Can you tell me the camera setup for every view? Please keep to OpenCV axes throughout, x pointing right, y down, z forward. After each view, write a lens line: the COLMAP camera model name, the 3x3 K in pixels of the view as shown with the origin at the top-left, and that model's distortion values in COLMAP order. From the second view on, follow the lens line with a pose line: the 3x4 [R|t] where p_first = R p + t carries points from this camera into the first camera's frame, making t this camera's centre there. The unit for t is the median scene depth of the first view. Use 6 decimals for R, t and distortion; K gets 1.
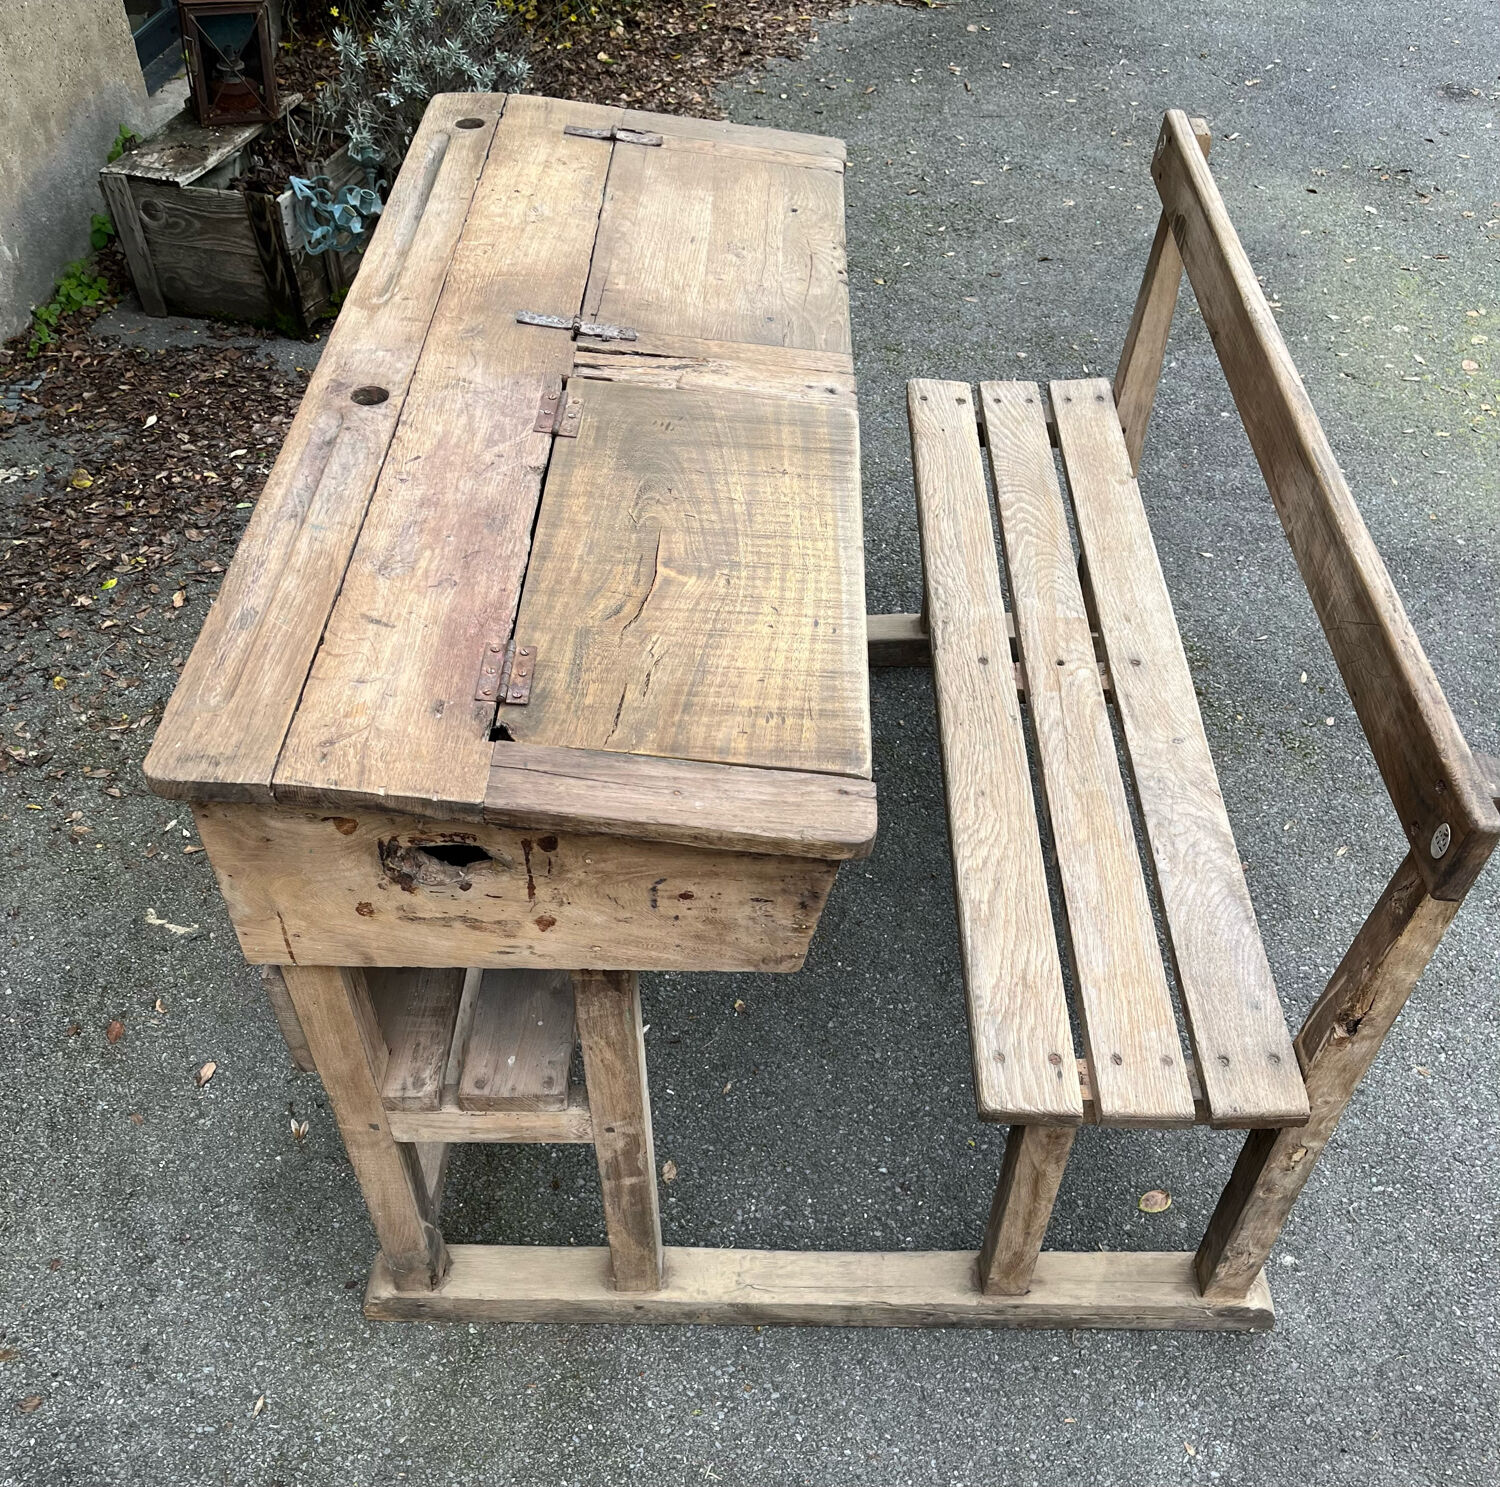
lens RADIAL K [[1531.0, 0, 751.7], [0, 1531.0, 946.9], [0, 0, 1]] dist [0.020166, 0.000000]
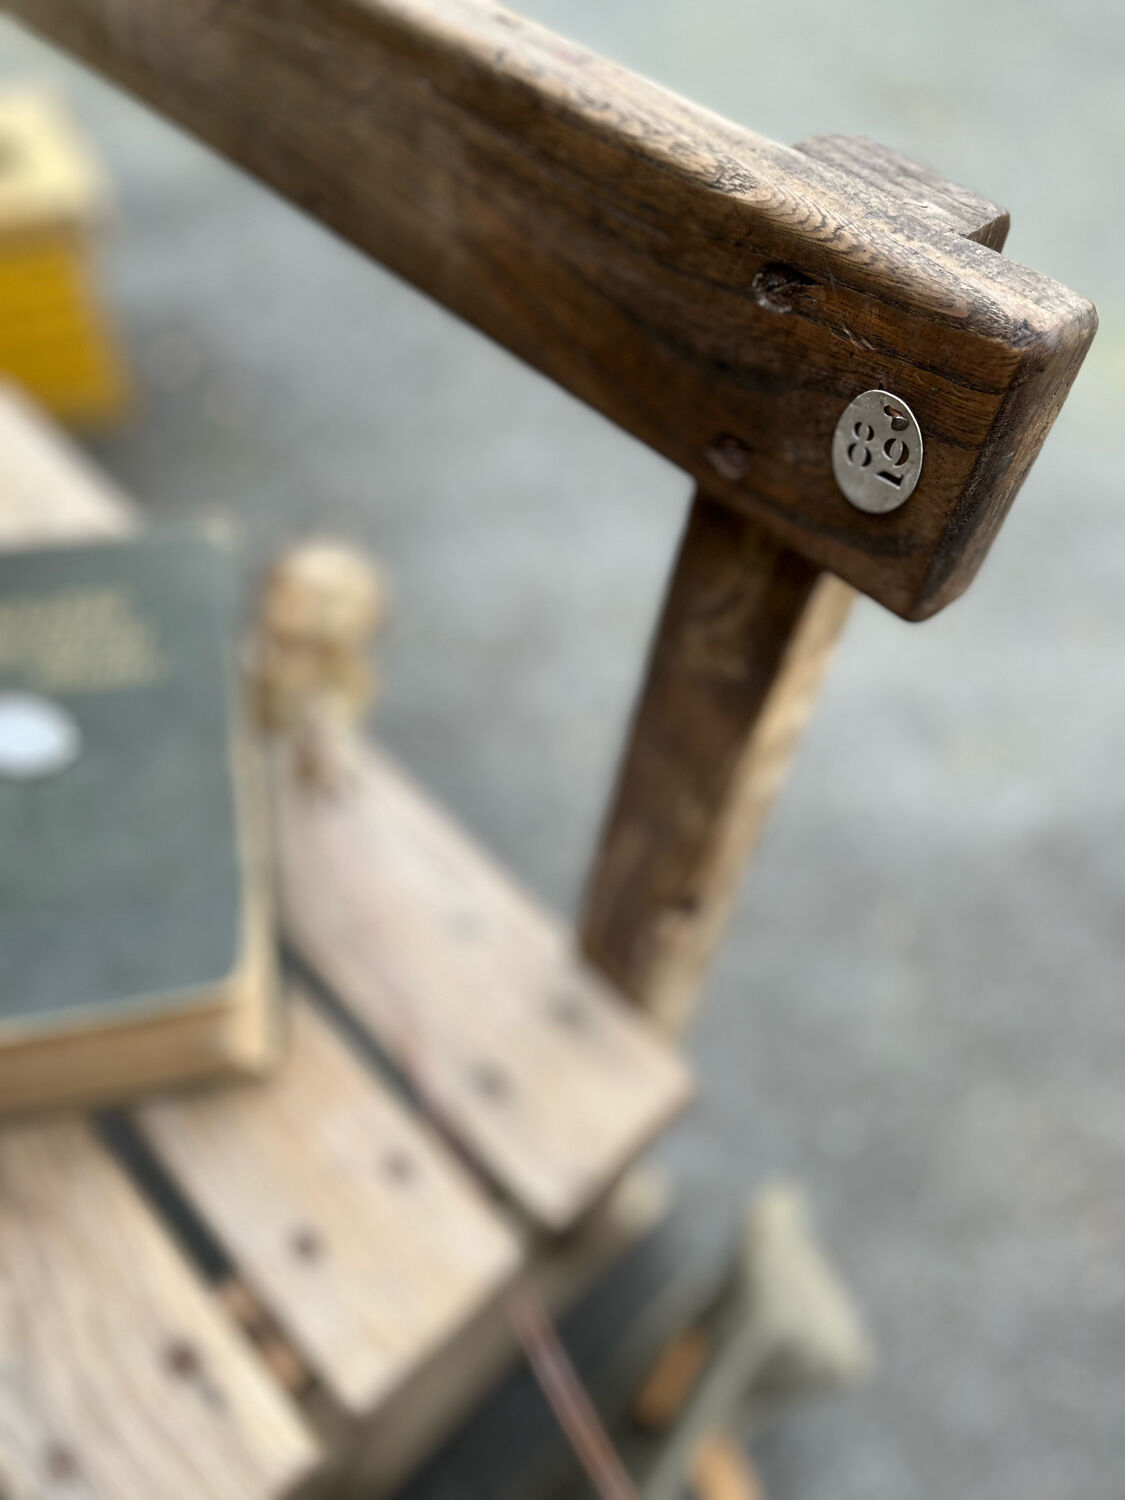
lens RADIAL K [[1145.3, 0, 565.3], [0, 1145.3, 749.8], [0, 0, 1]] dist [0.053793, -0.071503]
pose [[0.710198, -0.541898, 0.449405, 0.192936], [0.493770, 0.838436, 0.230687, -0.070996], [-0.501806, 0.058070, 0.863029, 0.593956]]
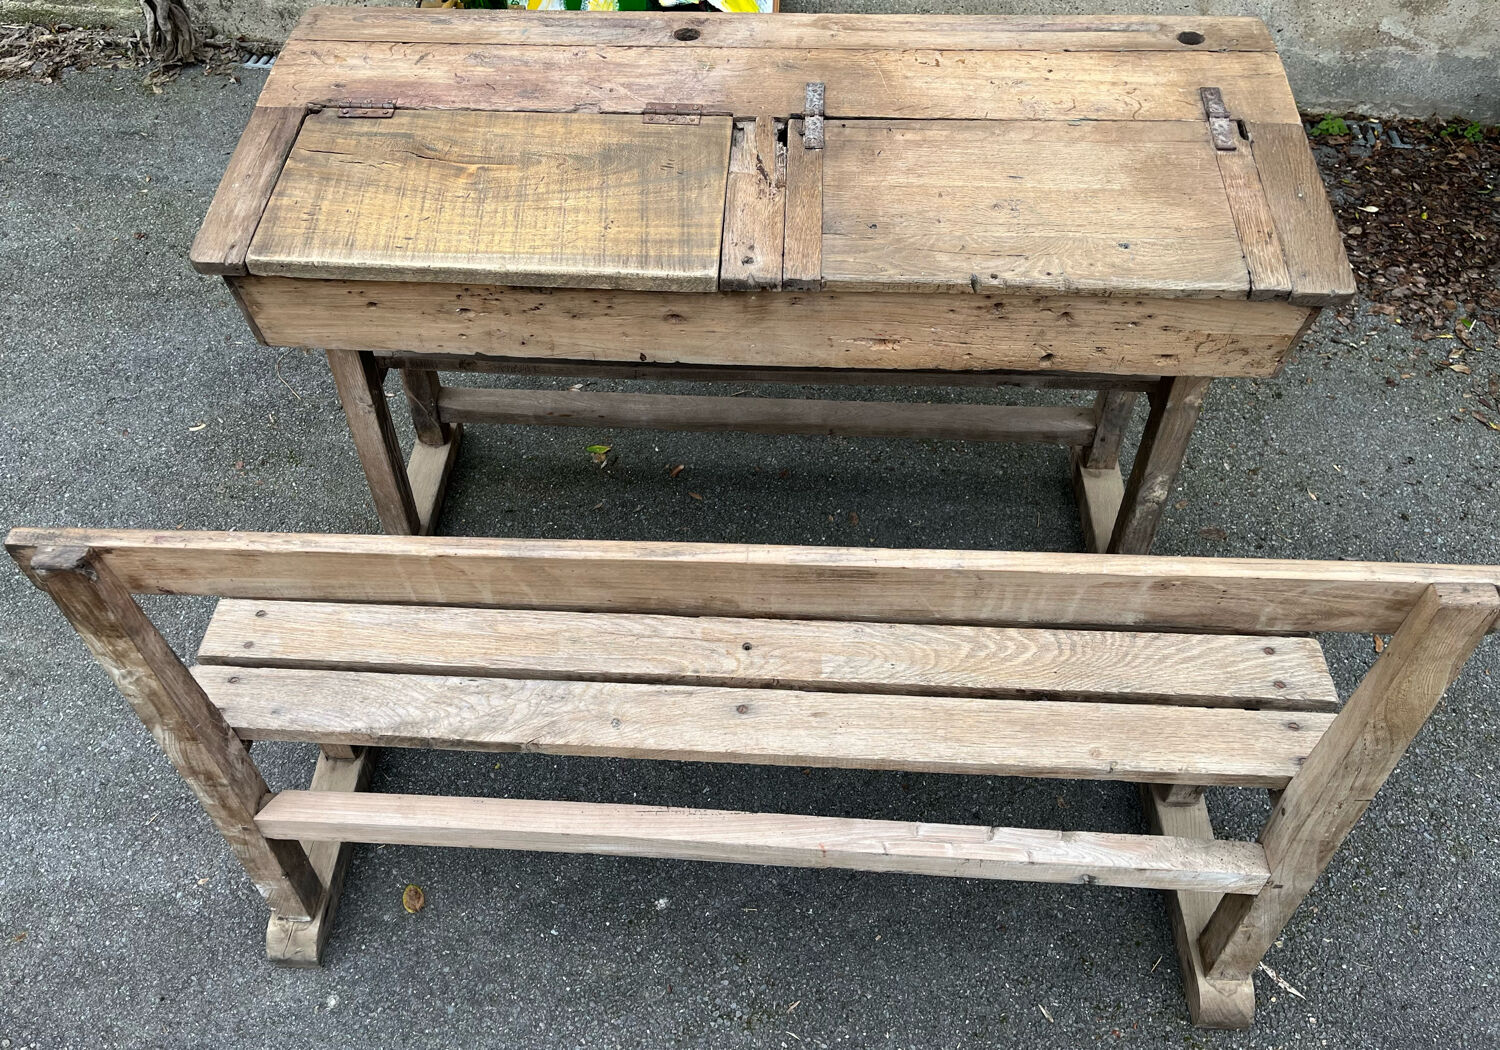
lens RADIAL K [[1241.7, 0, 678.5], [0, 1241.7, 471.4], [0, 0, 1]] dist [0.046058, -0.061739]
pose [[-0.061048, 0.722522, -0.688647, 0.757979], [-0.721369, 0.444907, 0.530741, -0.707566], [0.689855, 0.529169, 0.494044, 0.572014]]
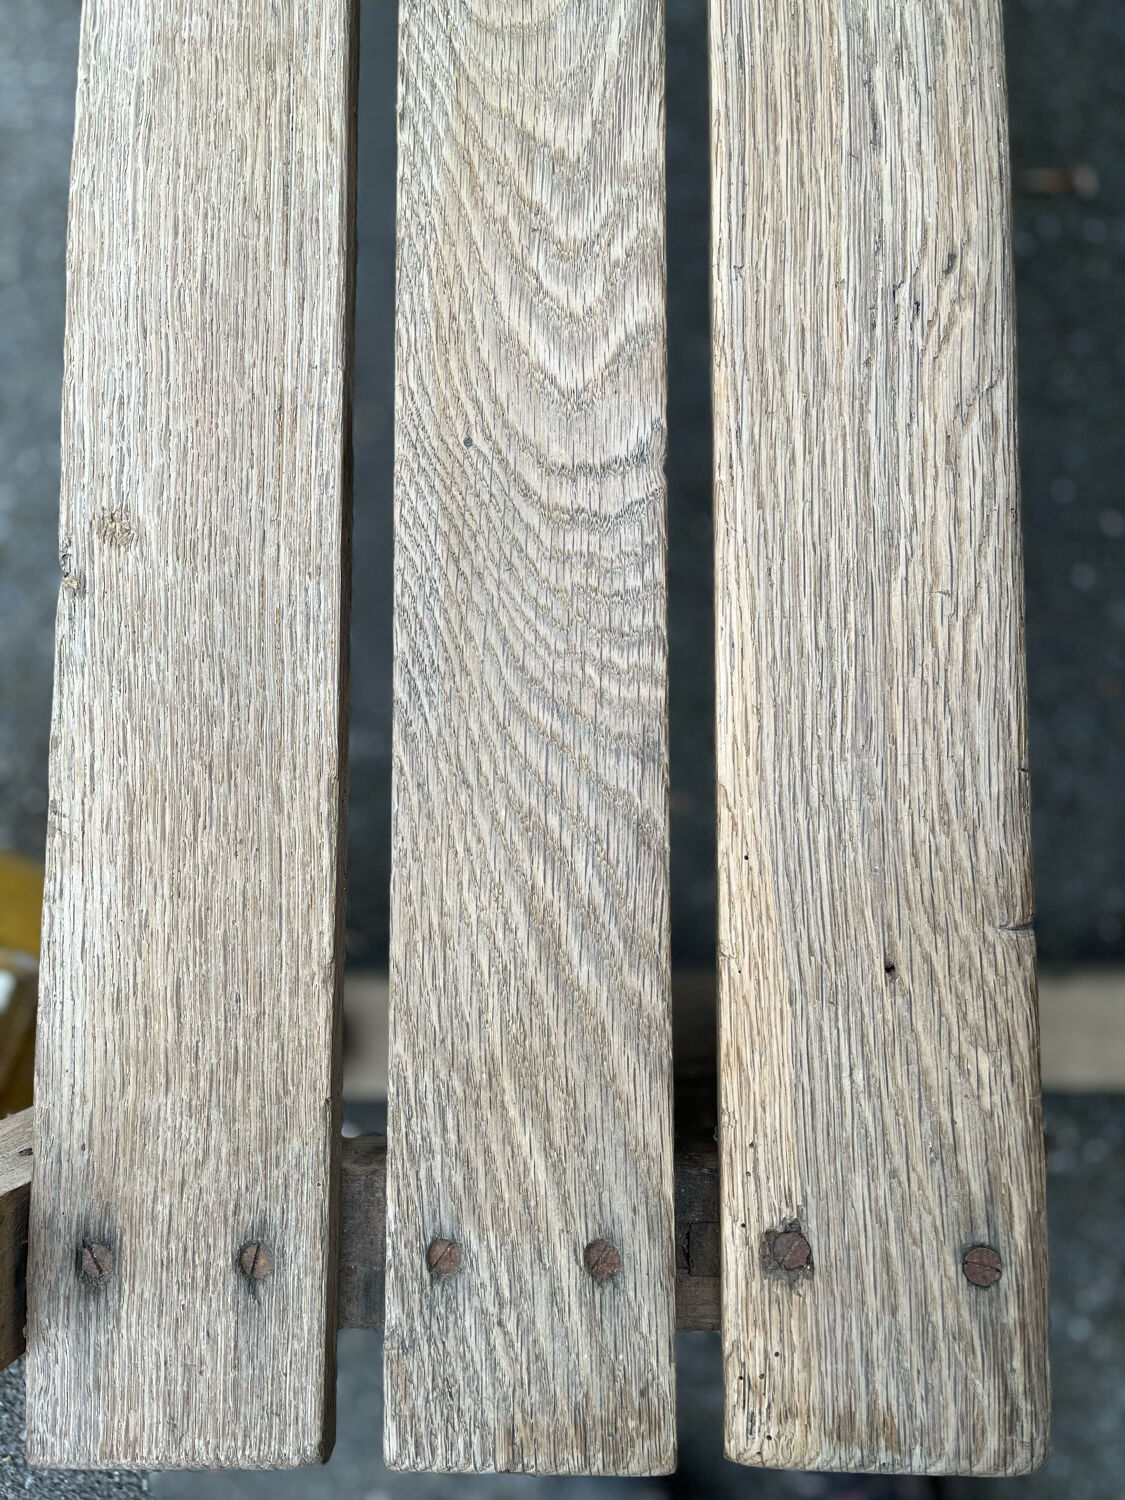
lens RADIAL K [[1145.3, 0, 565.8], [0, 1145.3, 734.6], [0, 0, 1]] dist [0.053793, -0.071503]
pose [[-0.999453, 0.015861, 0.029021, 0.216820], [0.009810, -0.695851, 0.718119, -0.566156], [0.031584, 0.718011, 0.695315, 1.150828]]
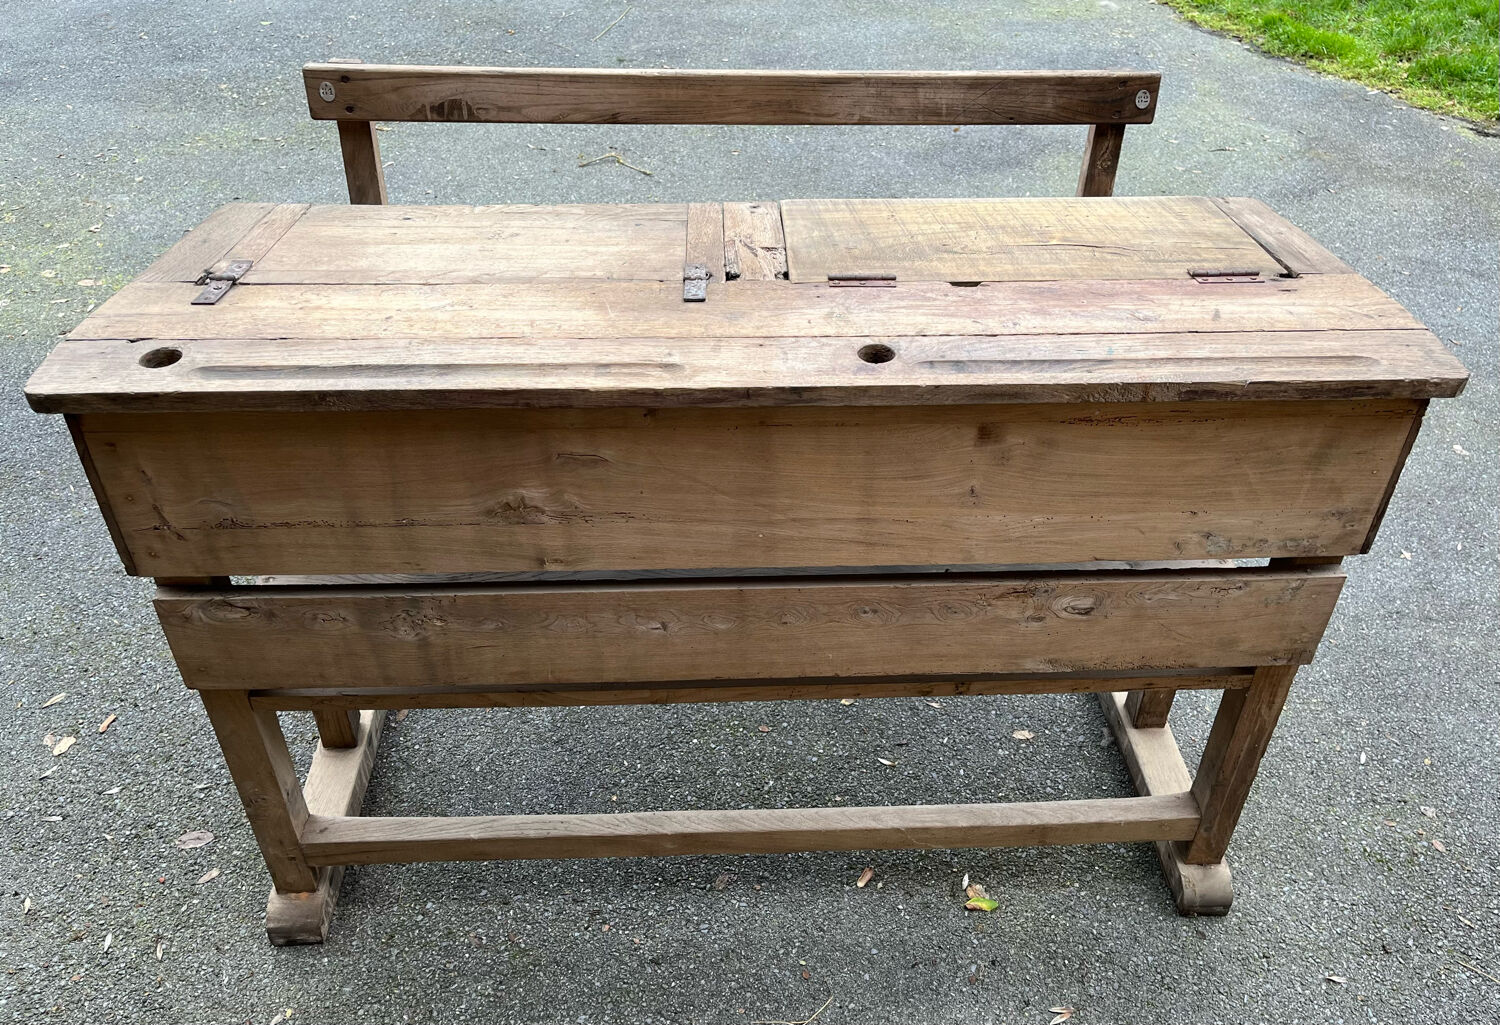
lens RADIAL K [[1202.4, 0, 783.5], [0, 1202.4, 509.4], [0, 0, 1]] dist [0.034020, -0.004021]
pose [[-0.069865, -0.608892, 0.790171, -0.829982], [0.731473, 0.507318, 0.455605, -0.635947], [-0.678281, 0.609820, 0.409944, 0.702894]]
